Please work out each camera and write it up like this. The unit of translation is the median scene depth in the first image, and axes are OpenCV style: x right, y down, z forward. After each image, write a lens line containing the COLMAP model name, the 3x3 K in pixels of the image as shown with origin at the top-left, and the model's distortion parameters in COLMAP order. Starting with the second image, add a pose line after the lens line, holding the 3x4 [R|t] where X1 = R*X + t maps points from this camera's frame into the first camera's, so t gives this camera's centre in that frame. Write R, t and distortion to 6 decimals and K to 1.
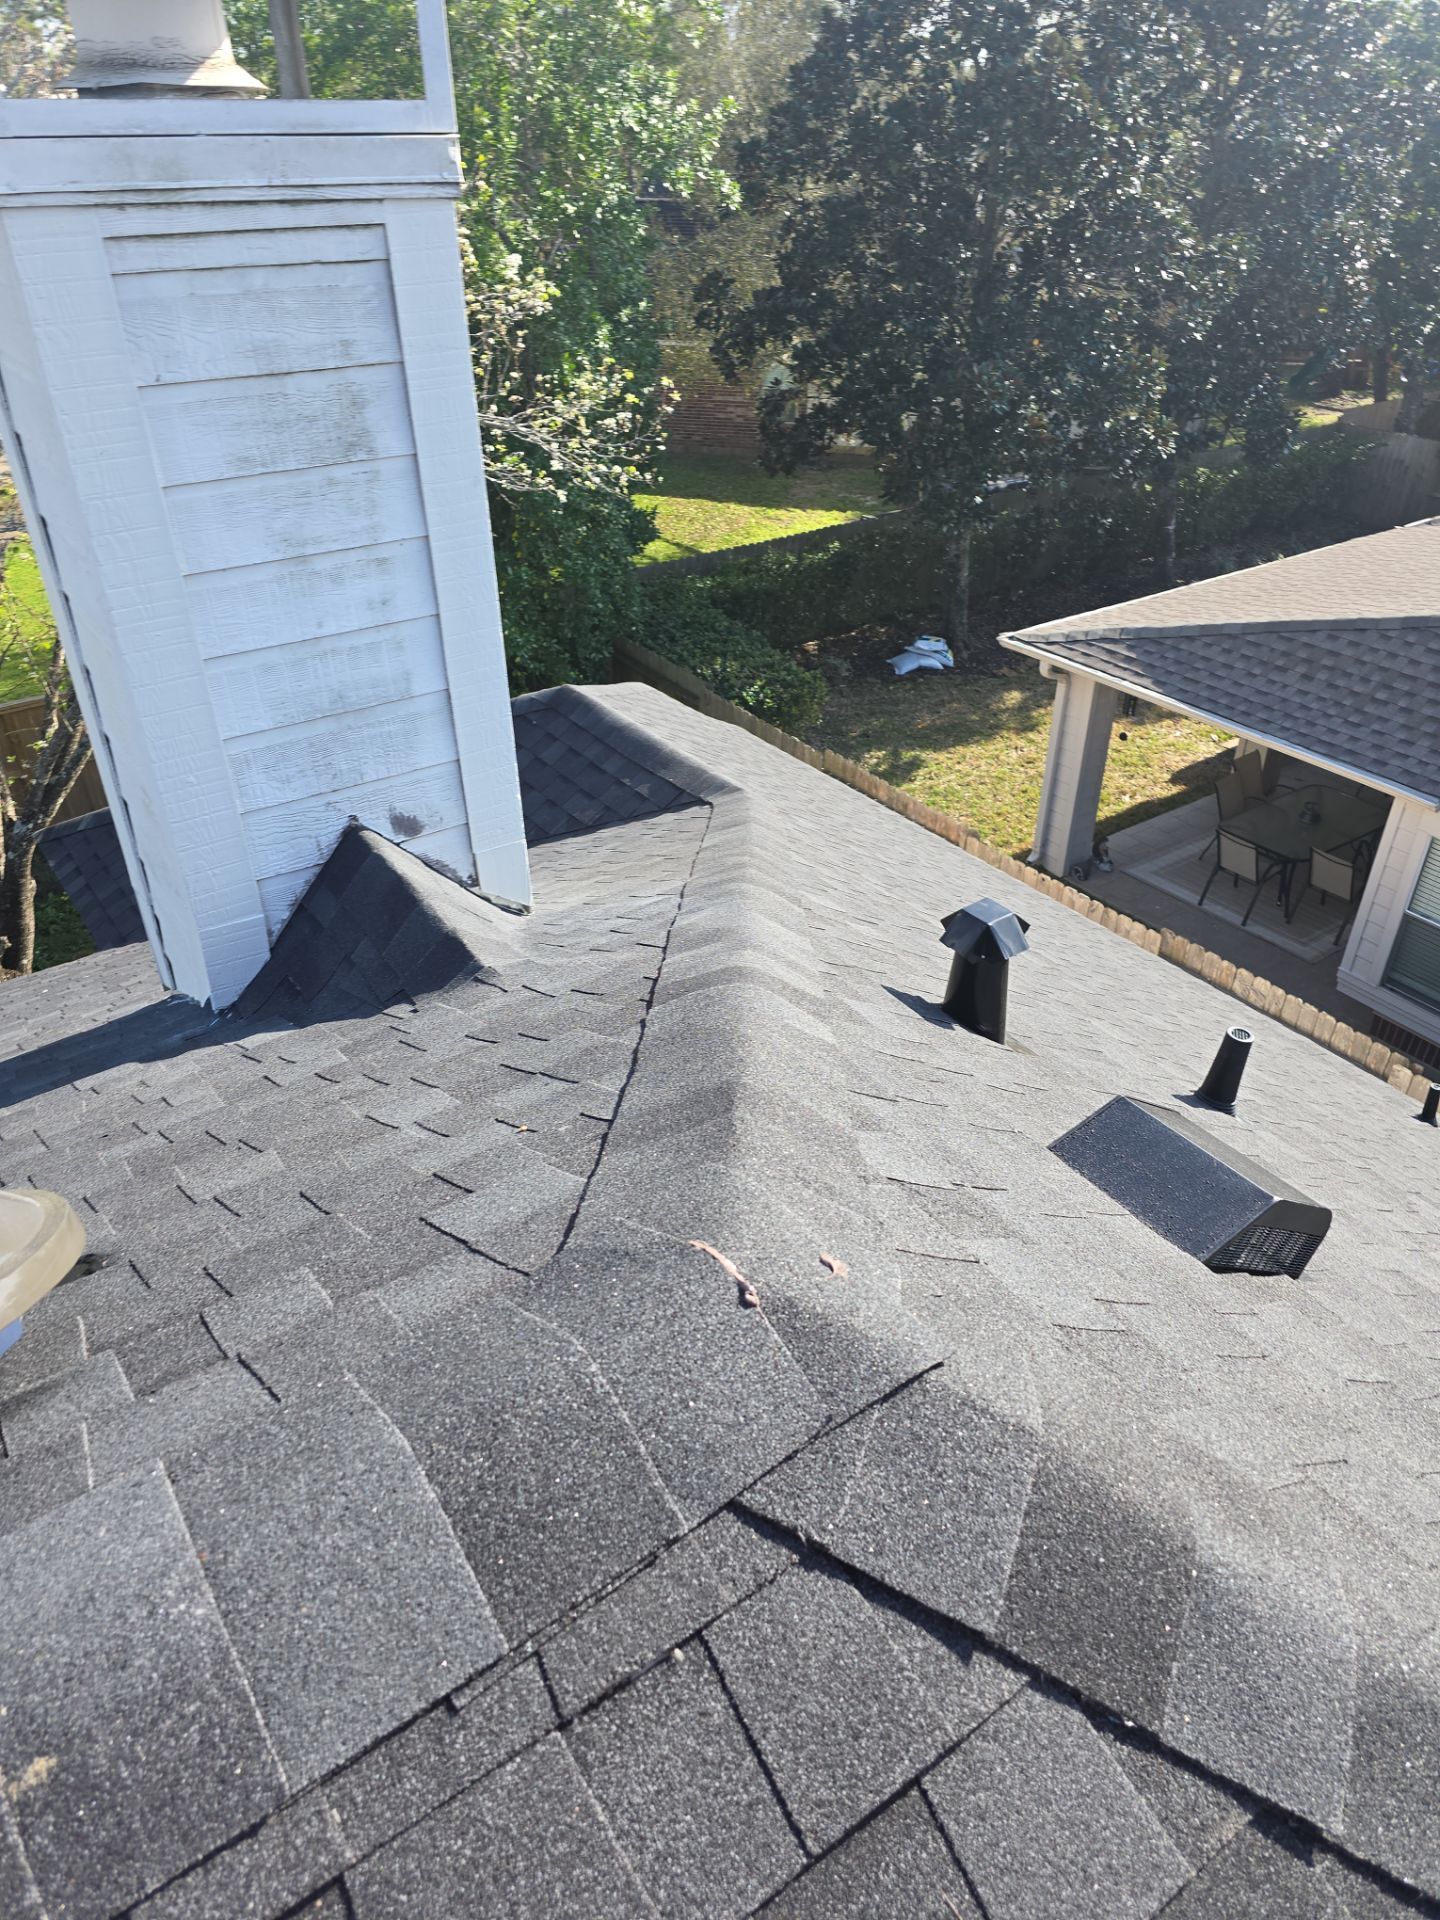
lens RADIAL K [[1373.9, 0, 713.2], [0, 1373.9, 927.2], [0, 0, 1]] dist [0.081718, -0.068870]
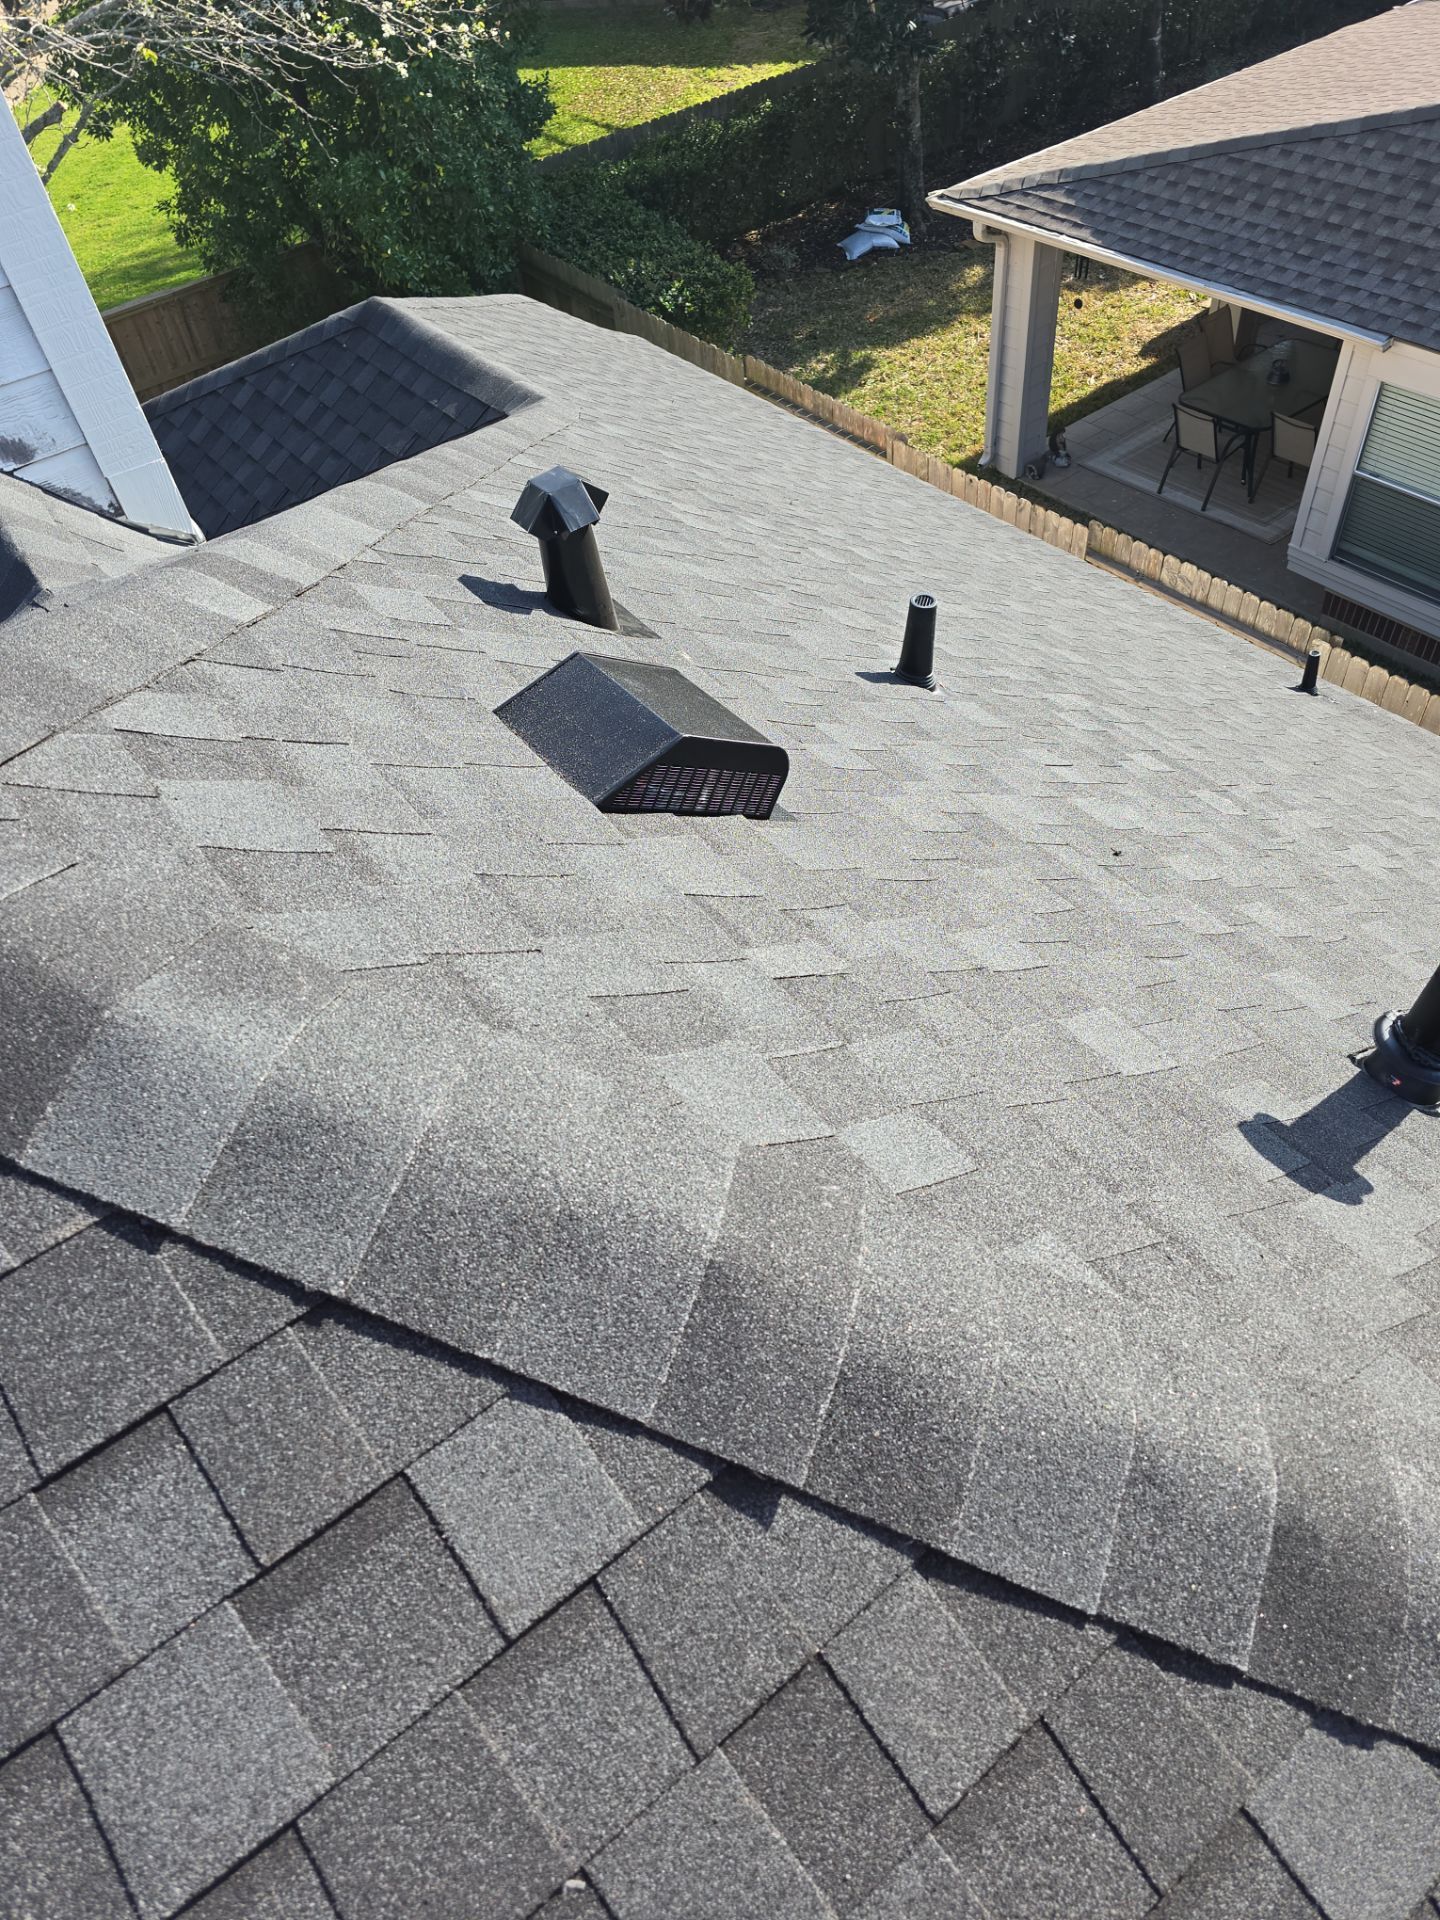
lens RADIAL K [[1373.9, 0, 775.3], [0, 1373.9, 966.5], [0, 0, 1]] dist [0.081718, -0.068870]
pose [[0.995110, -0.087193, -0.046407, 0.137270], [0.096308, 0.960840, 0.259830, 0.028422], [0.021935, -0.263029, 0.964539, -0.000507]]
